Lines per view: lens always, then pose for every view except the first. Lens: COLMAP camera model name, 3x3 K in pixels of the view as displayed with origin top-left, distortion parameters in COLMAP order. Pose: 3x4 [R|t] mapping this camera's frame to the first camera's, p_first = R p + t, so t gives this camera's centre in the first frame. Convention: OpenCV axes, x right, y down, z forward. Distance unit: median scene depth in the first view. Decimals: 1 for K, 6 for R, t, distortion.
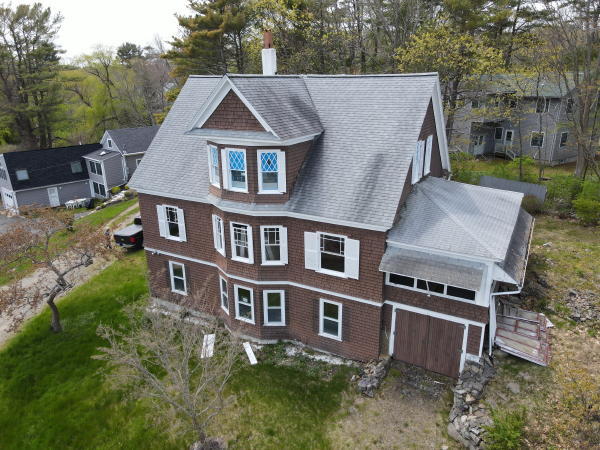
lens RADIAL K [[438.4, 0, 302.6], [0, 438.4, 224.1], [0, 0, 1]] dist [0.022823, -0.010986]
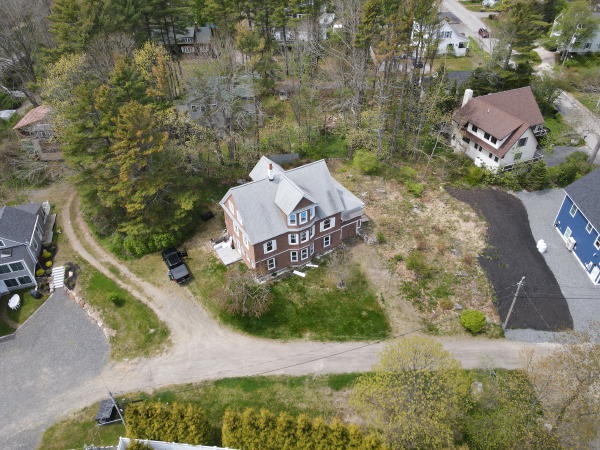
lens RADIAL K [[436.9, 0, 302.9], [0, 436.9, 224.4], [0, 0, 1]] dist [0.002459, 0.032745]
pose [[0.507136, -0.531685, 0.678325, -2.187388], [0.287829, 0.846335, 0.448186, -1.411219], [-0.812384, -0.032050, 0.582241, -0.751474]]
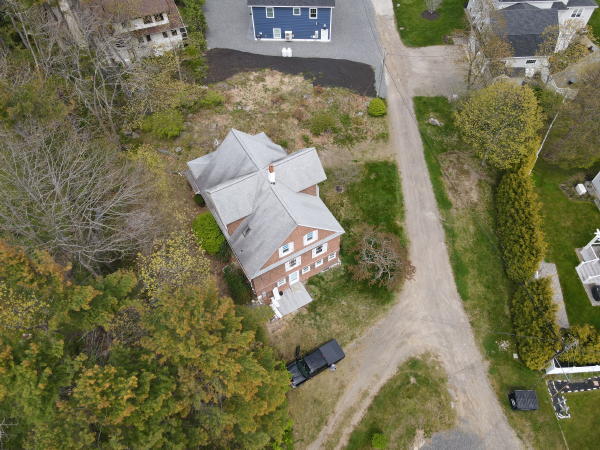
lens RADIAL K [[436.9, 0, 302.9], [0, 436.9, 224.4], [0, 0, 1]] dist [0.002459, 0.032745]
pose [[-0.854864, -0.417921, 0.307489, -0.985292], [0.182696, 0.312223, 0.932276, -2.350294], [-0.485623, 0.853147, -0.190556, 1.718940]]
